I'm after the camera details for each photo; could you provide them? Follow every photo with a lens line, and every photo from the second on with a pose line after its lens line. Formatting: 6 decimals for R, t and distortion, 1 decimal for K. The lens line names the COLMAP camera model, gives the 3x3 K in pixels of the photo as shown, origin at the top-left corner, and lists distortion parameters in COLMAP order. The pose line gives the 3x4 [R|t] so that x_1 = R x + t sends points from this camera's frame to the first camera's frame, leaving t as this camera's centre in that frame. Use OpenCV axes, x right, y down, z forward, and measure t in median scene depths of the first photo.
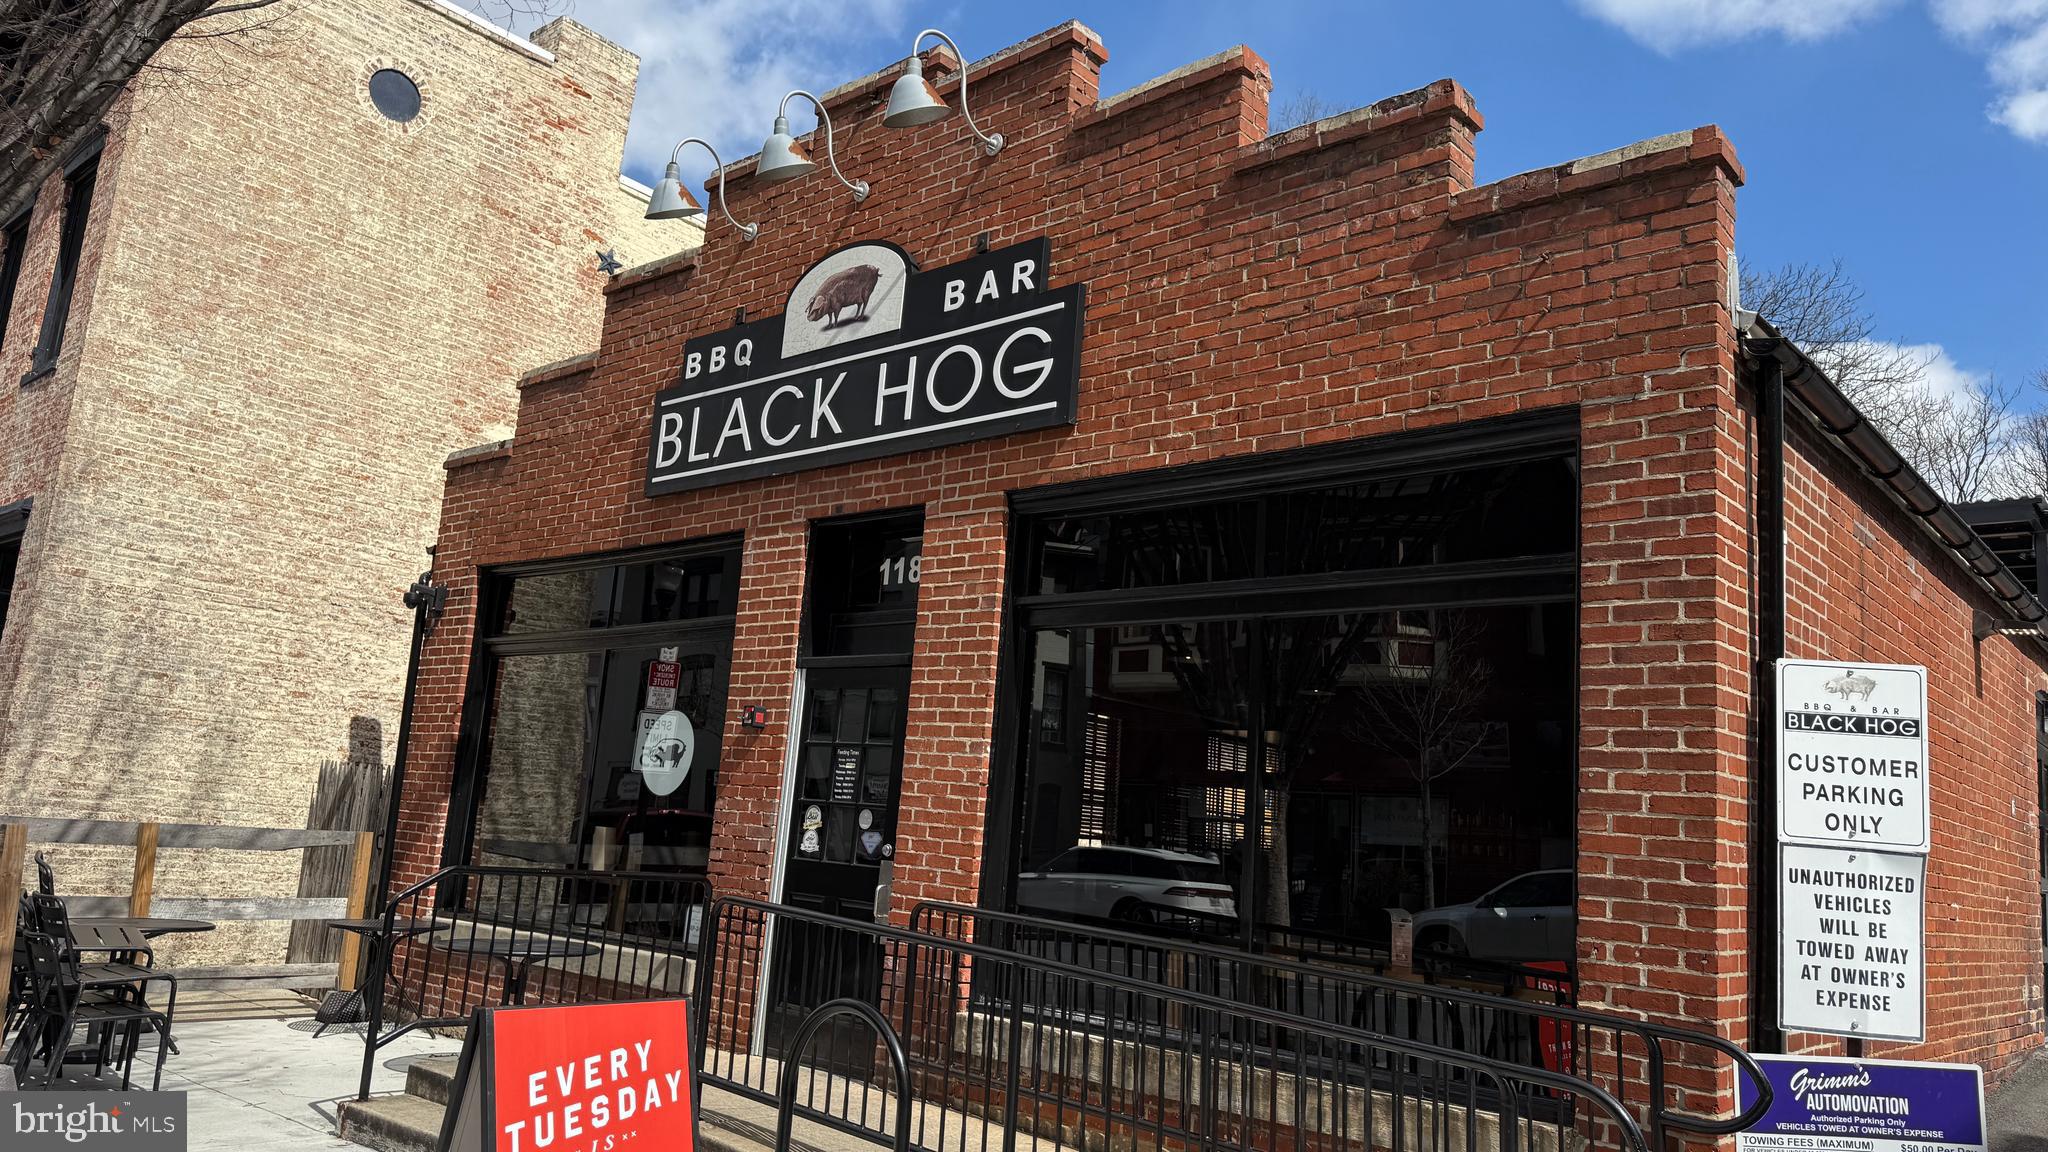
lens RADIAL K [[1471.6, 0, 1063.4], [0, 1471.6, 571.1], [0, 0, 1]] dist [0.055992, -0.056799]
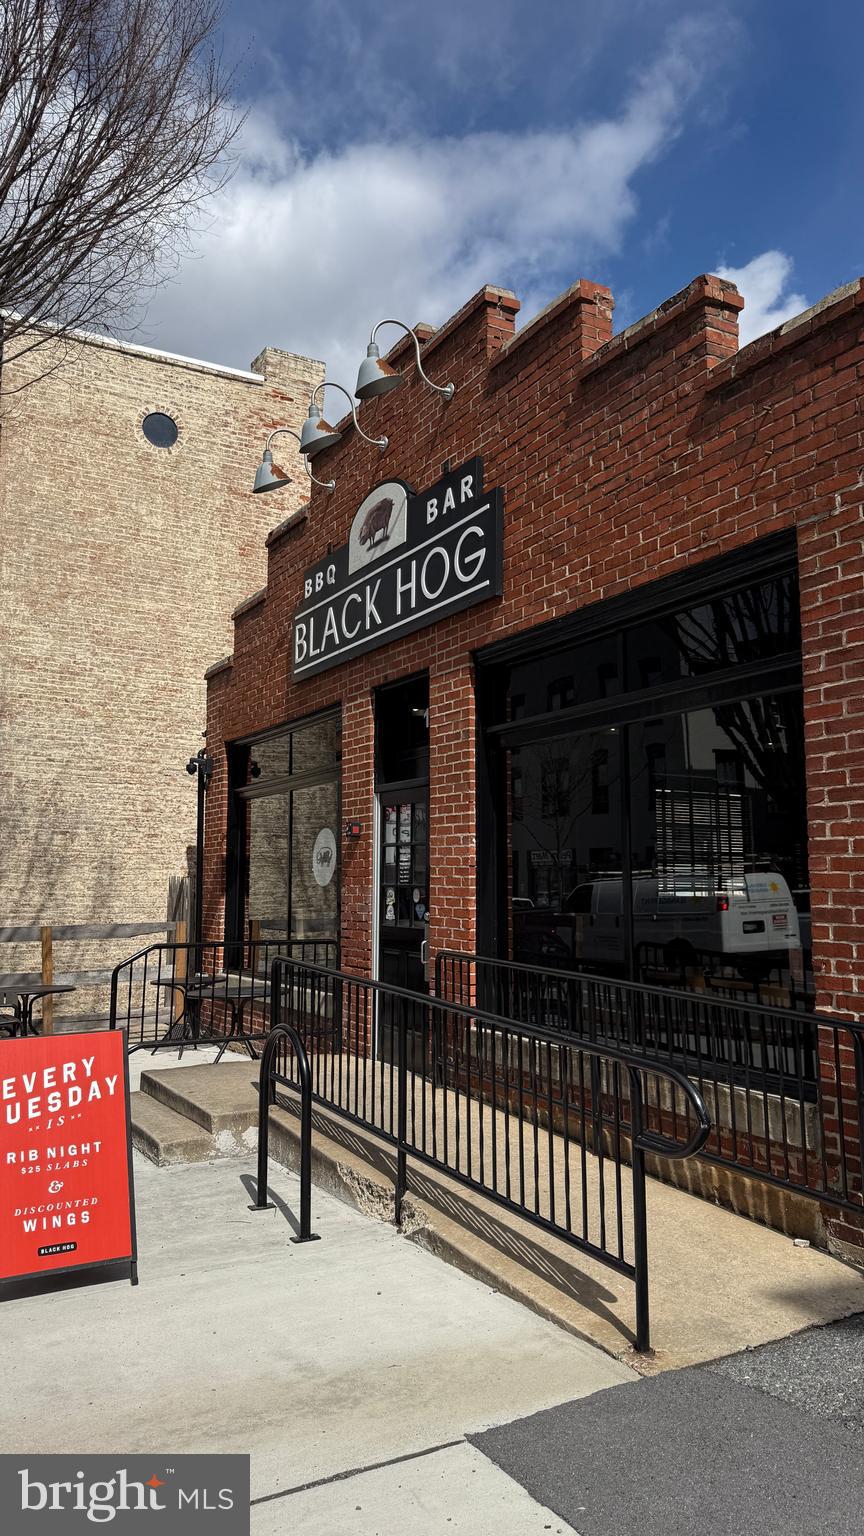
lens RADIAL K [[1103.7, 0, 427.9], [0, 1103.7, 773.4], [0, 0, 1]] dist [0.055992, -0.056799]
pose [[0.941176, -0.106925, -0.320555, 0.228919], [0.127818, 0.990785, 0.044797, 0.006601], [0.312811, -0.083135, 0.946170, 0.013758]]
